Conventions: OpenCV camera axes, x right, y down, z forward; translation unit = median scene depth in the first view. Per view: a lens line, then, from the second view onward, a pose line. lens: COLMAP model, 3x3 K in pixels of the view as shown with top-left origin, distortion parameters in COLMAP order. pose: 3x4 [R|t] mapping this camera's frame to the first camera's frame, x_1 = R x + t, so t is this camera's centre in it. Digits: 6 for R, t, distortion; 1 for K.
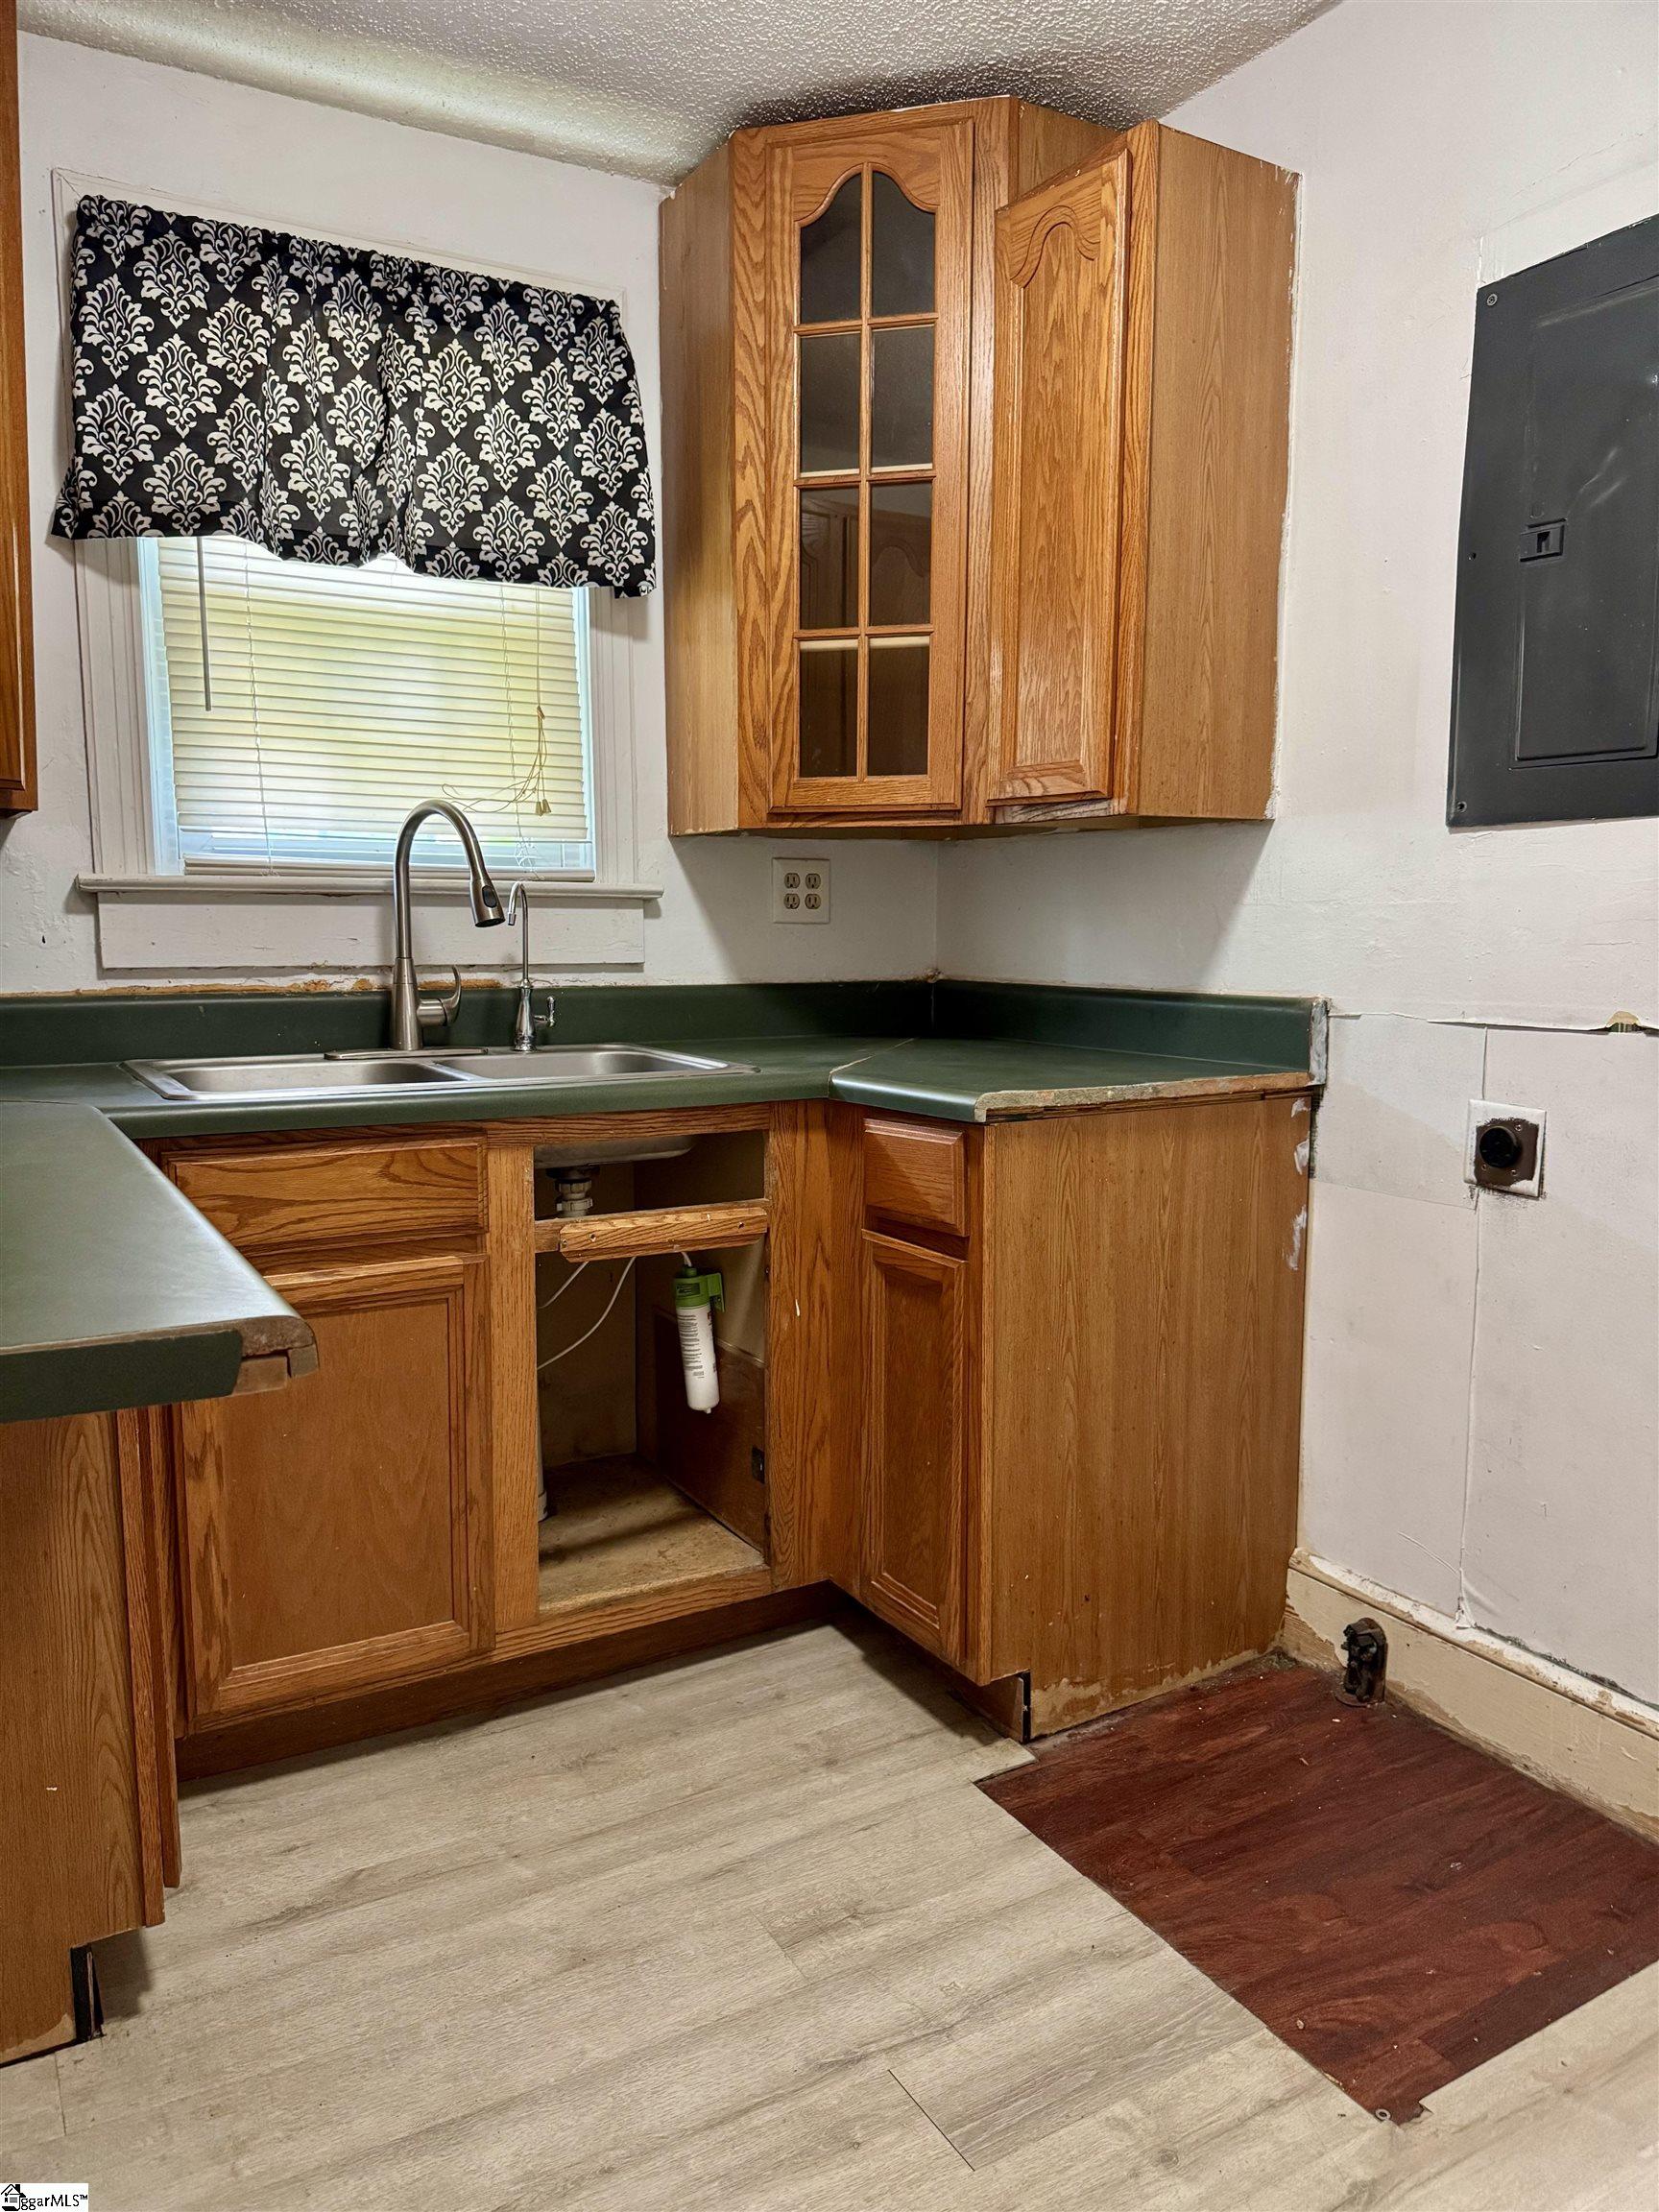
lens RADIAL K [[1546.2, 0, 846.9], [0, 1546.2, 1105.8], [0, 0, 1]] dist [0.041146, -0.050801]
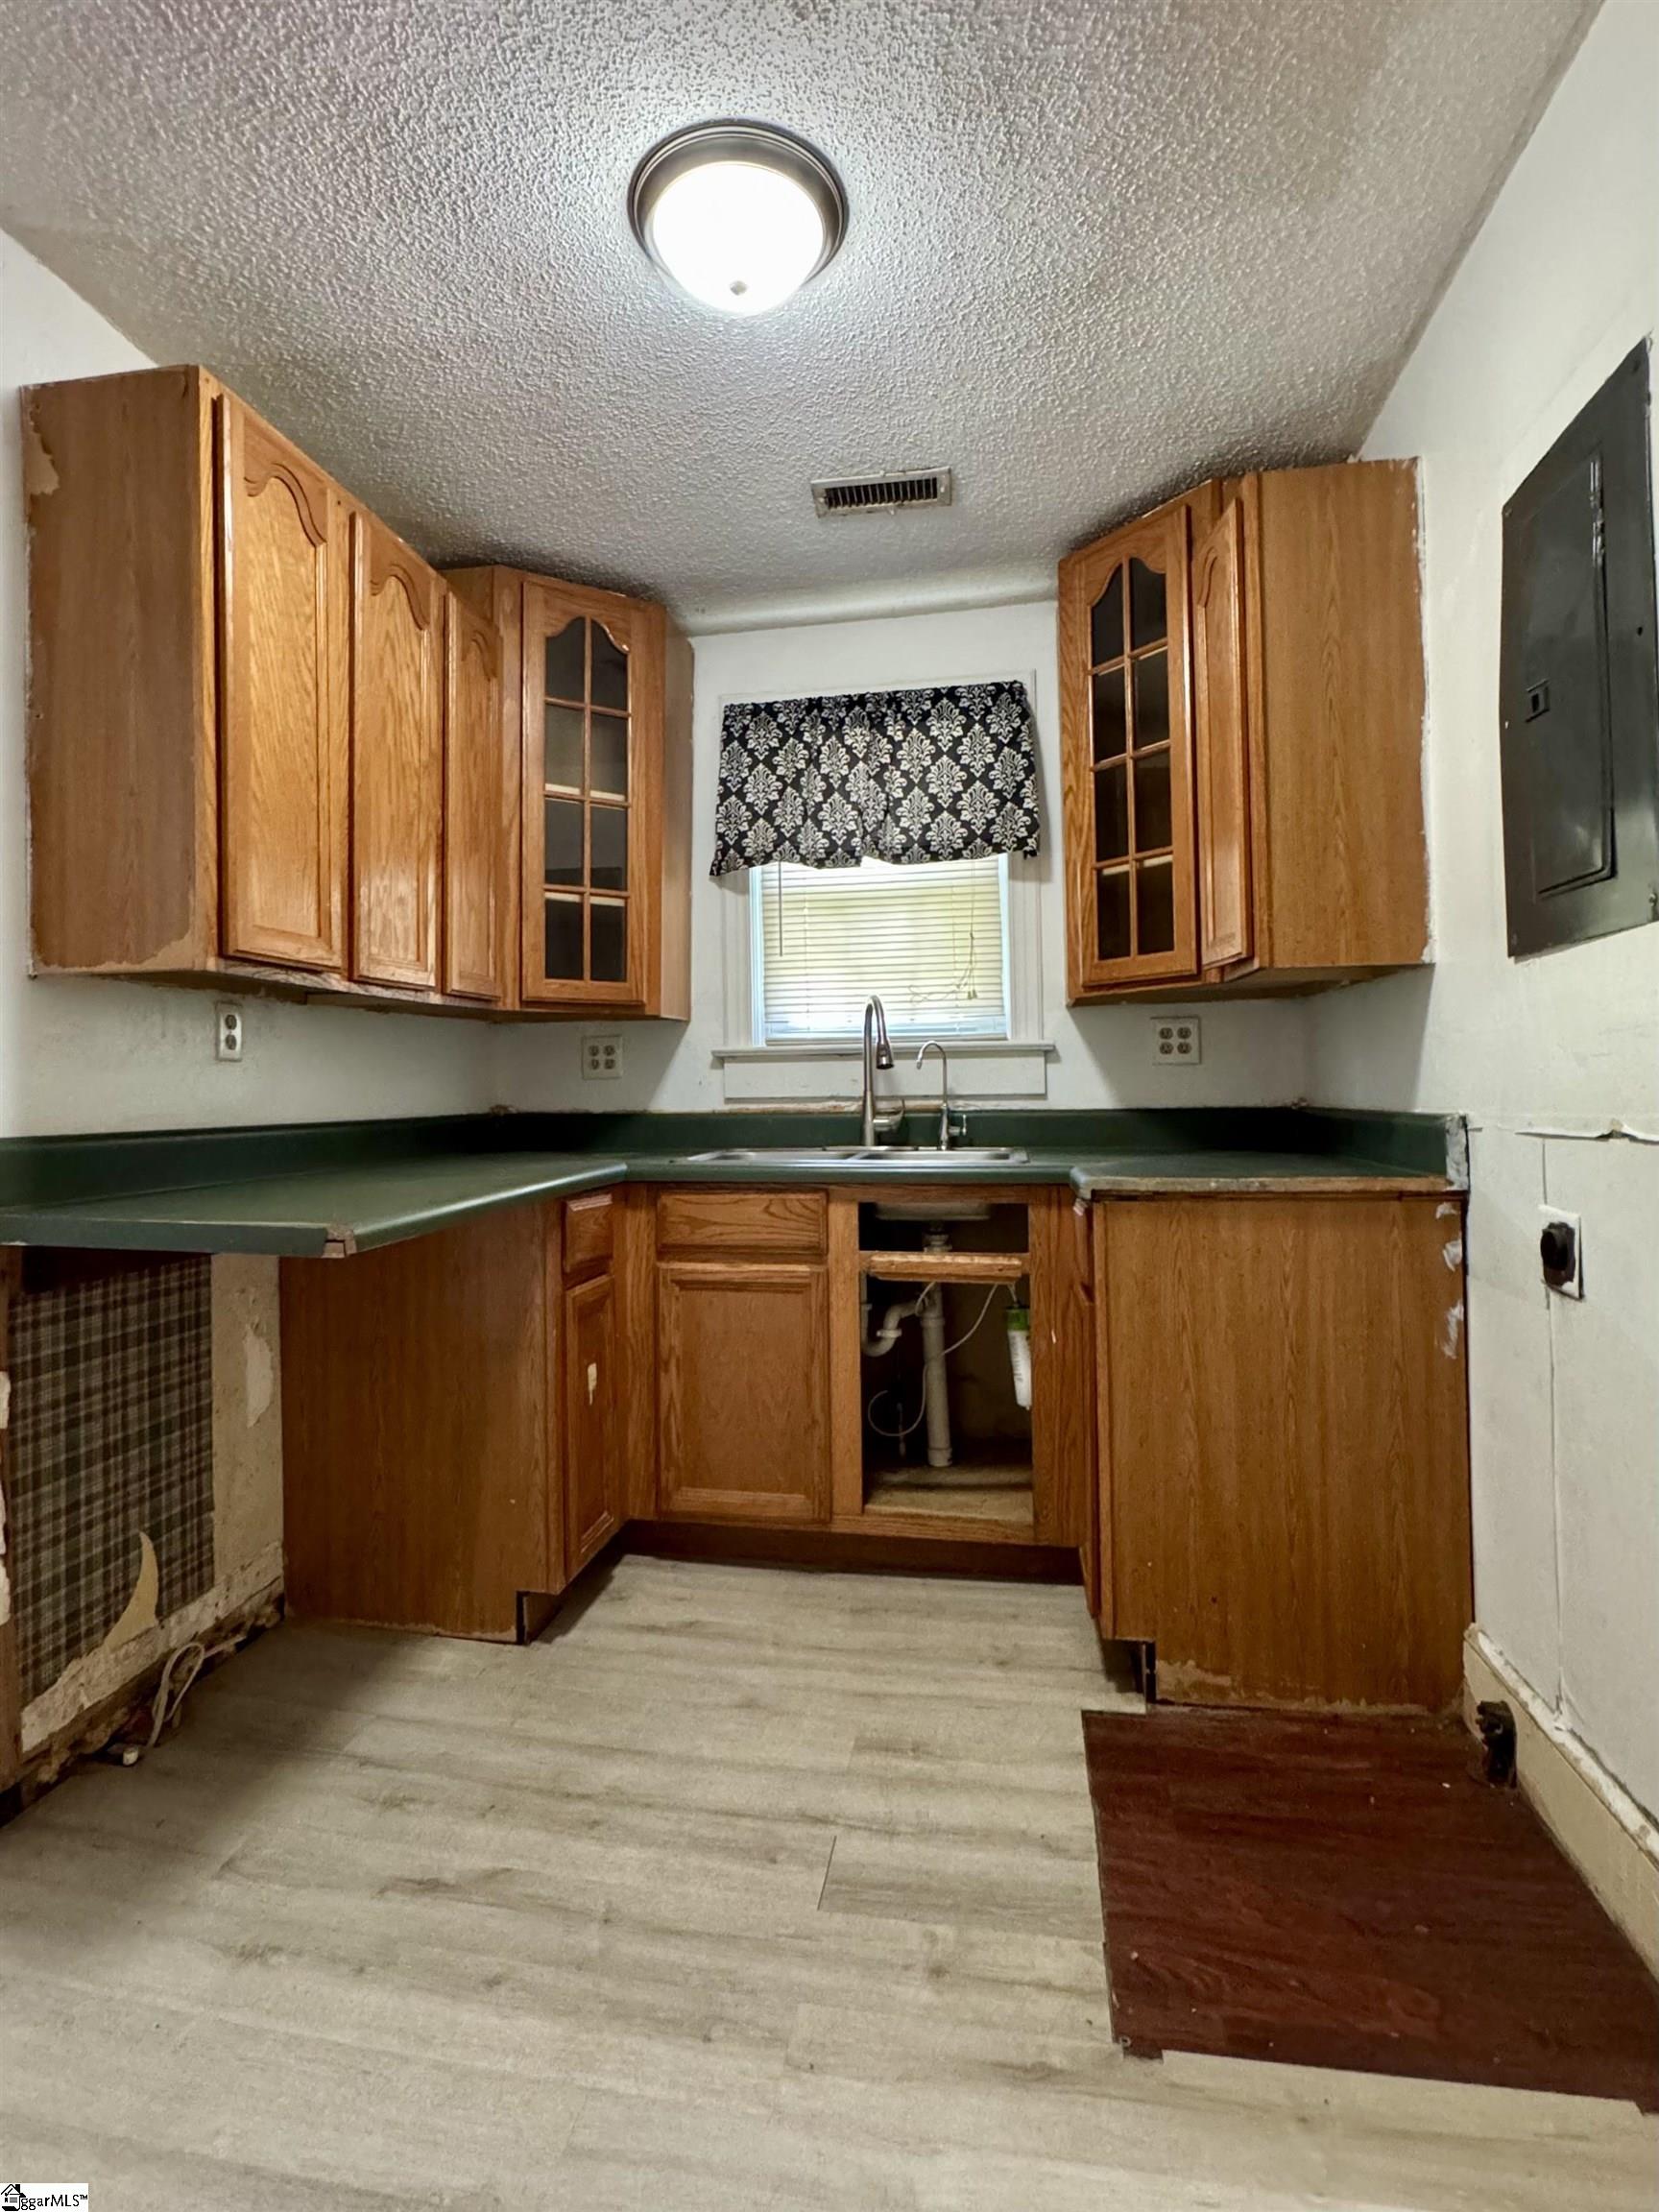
lens RADIAL K [[1102.6, 0, 815.1], [0, 1102.6, 1061.3], [0, 0, 1]] dist [-0.003708, 0.000629]
pose [[0.759248, -0.029803, -0.650119, 0.482025], [-0.061999, 0.991095, -0.117840, 0.017344], [0.647842, 0.129777, 0.750639, 0.085334]]
